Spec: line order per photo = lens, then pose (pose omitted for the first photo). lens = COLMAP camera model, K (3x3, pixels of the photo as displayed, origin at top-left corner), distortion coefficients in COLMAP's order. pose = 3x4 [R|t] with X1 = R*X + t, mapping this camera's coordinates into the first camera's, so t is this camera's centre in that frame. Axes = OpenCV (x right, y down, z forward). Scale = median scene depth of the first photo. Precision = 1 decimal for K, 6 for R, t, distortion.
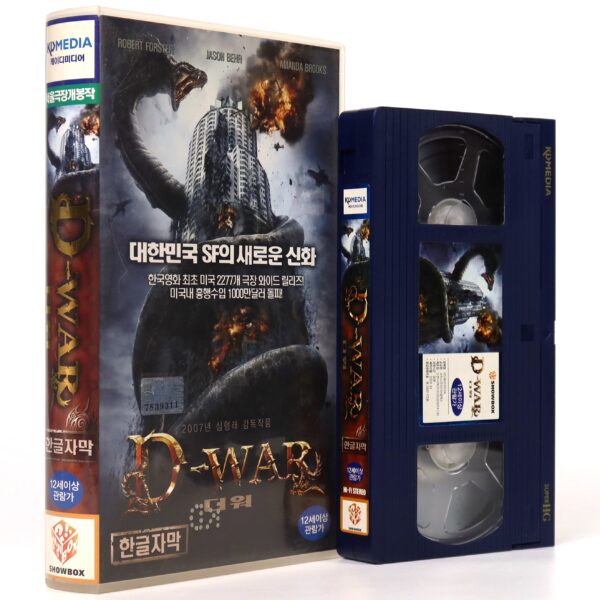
lens RADIAL K [[2092.2, 0, 299.9], [0, 2092.2, 299.6], [0, 0, 1]] dist [0.085156, 0.000000]
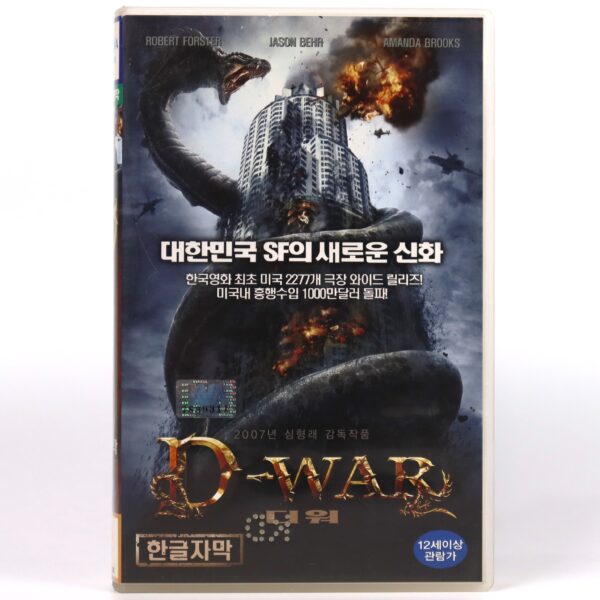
lens RADIAL K [[2092.2, 0, 301.3], [0, 2092.2, 300.0], [0, 0, 1]] dist [0.085156, 0.000000]
pose [[0.658733, 0.005637, -0.752356, 0.682307], [-0.002452, 0.999983, 0.005346, -0.005117], [0.752373, -0.001677, 0.658735, 0.386452]]
